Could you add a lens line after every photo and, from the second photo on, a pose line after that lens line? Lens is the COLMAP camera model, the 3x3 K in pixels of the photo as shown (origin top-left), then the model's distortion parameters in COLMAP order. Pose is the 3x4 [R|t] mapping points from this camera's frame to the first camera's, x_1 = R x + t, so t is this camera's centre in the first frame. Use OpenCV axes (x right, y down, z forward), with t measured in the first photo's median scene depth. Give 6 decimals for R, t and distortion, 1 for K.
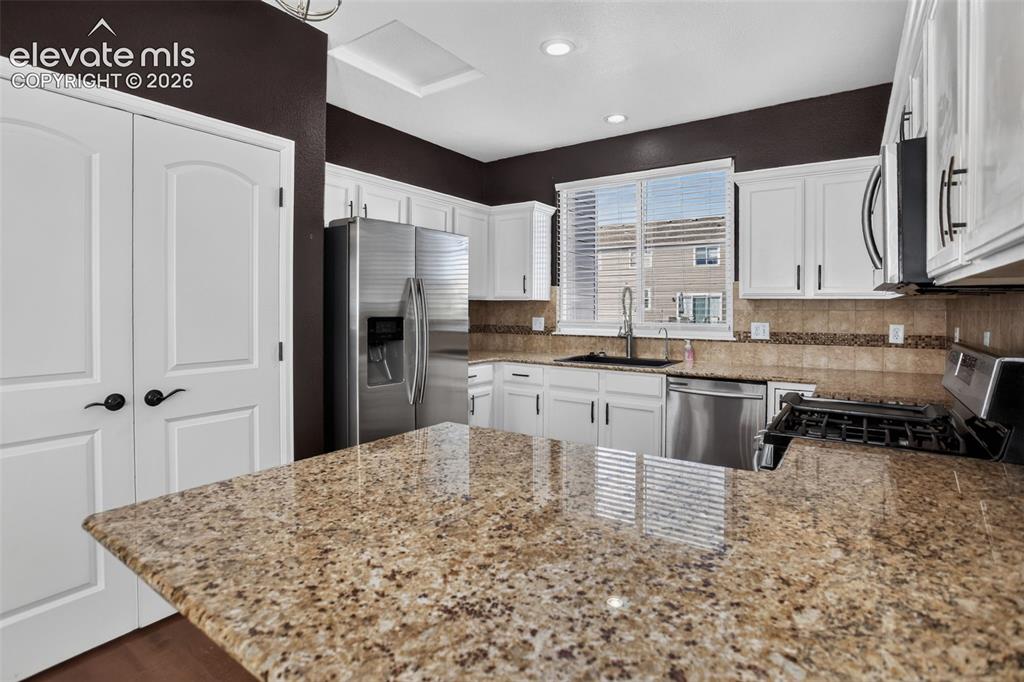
lens RADIAL K [[500.7, 0, 491.9], [0, 500.7, 328.3], [0, 0, 1]] dist [-0.010612, 0.000167]
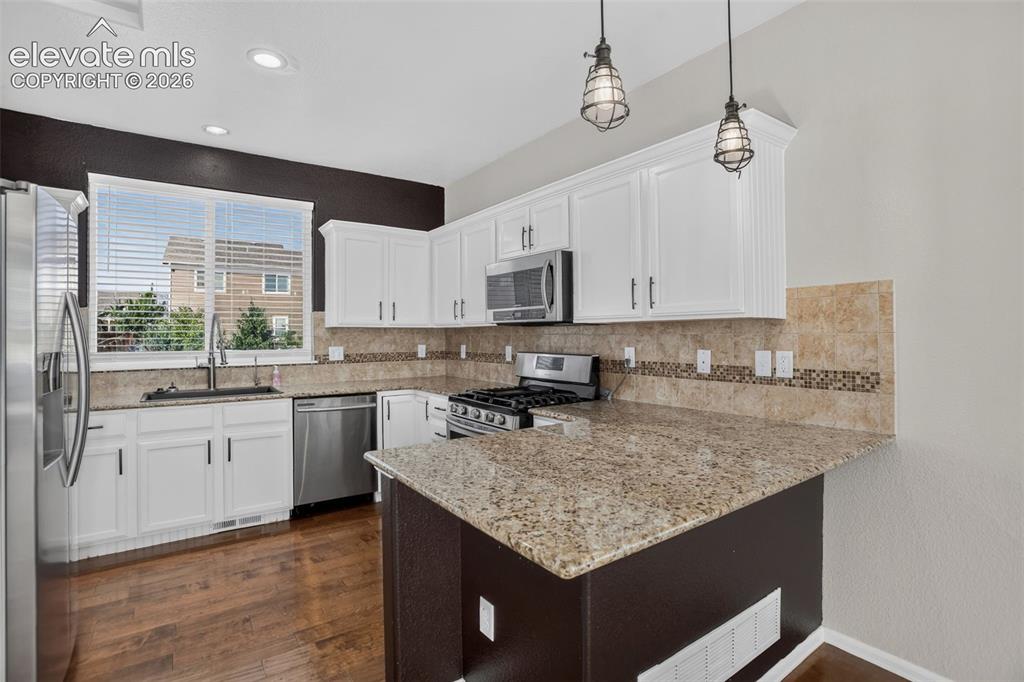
lens RADIAL K [[500.7, 0, 518.7], [0, 500.7, 333.2], [0, 0, 1]] dist [-0.010612, 0.000167]
pose [[0.294652, -0.001150, 0.955604, -0.533089], [0.039848, 0.999144, -0.011084, -0.014232], [-0.954773, 0.041345, 0.294446, 0.239704]]
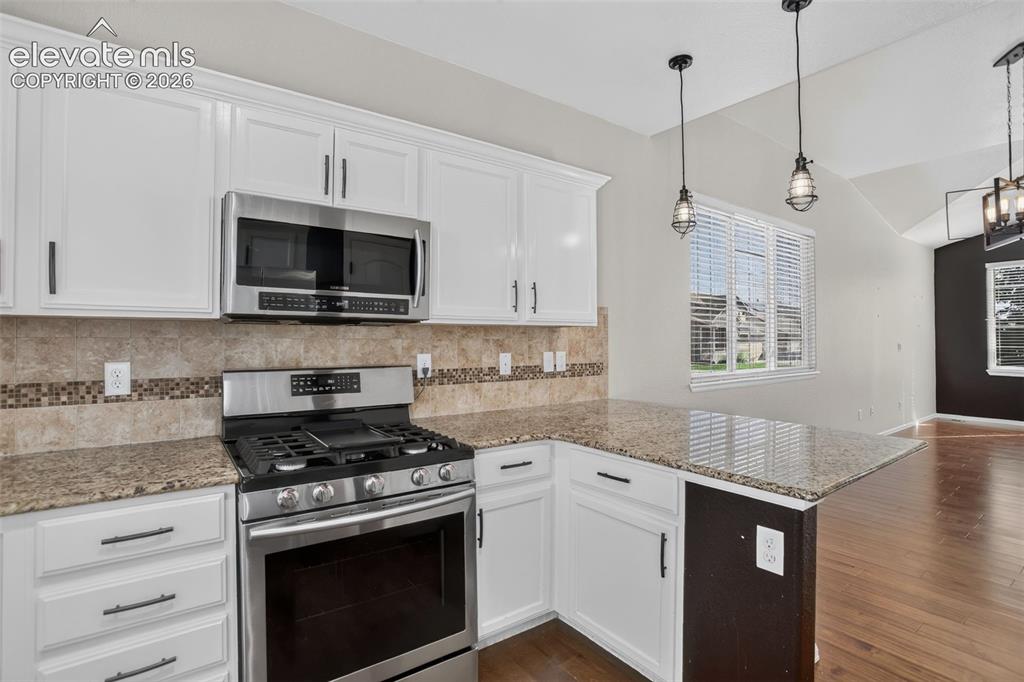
lens RADIAL K [[500.7, 0, 509.4], [0, 500.7, 336.3], [0, 0, 1]] dist [-0.010612, 0.000167]
pose [[-0.947189, -0.003093, 0.320662, 0.011991], [0.007820, 0.999433, 0.032739, -0.041213], [-0.320582, 0.033518, -0.946628, 0.981004]]
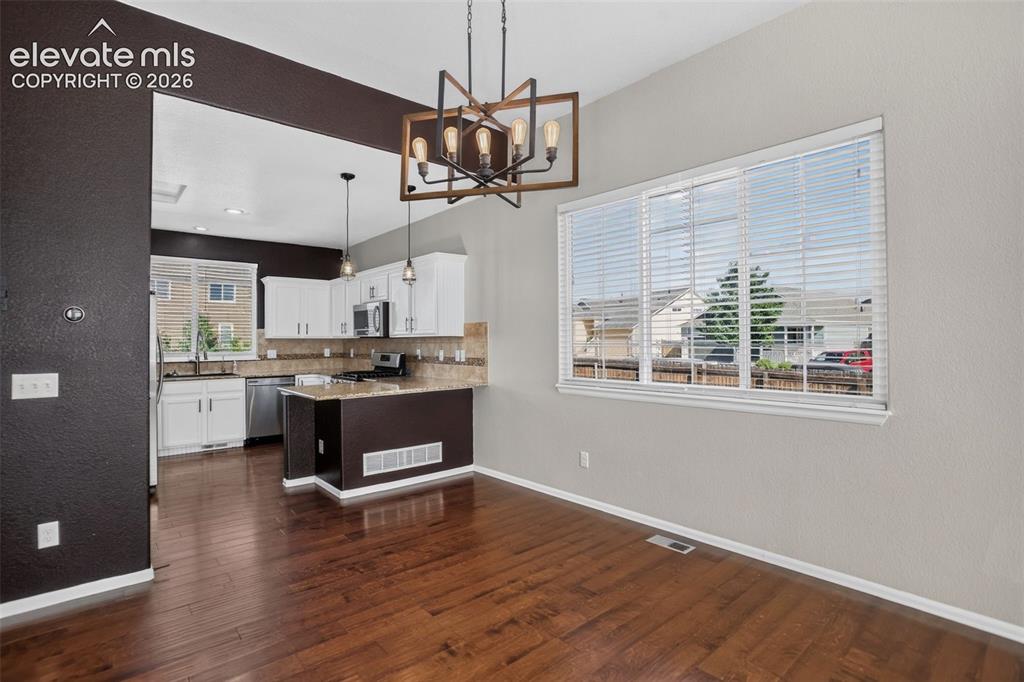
lens RADIAL K [[500.7, 0, 505.5], [0, 500.7, 336.5], [0, 0, 1]] dist [-0.010612, 0.000167]
pose [[0.227423, 0.004643, 0.973785, -1.300360], [0.041158, 0.999049, -0.014376, 0.001825], [-0.972926, 0.043348, 0.227016, -0.396151]]
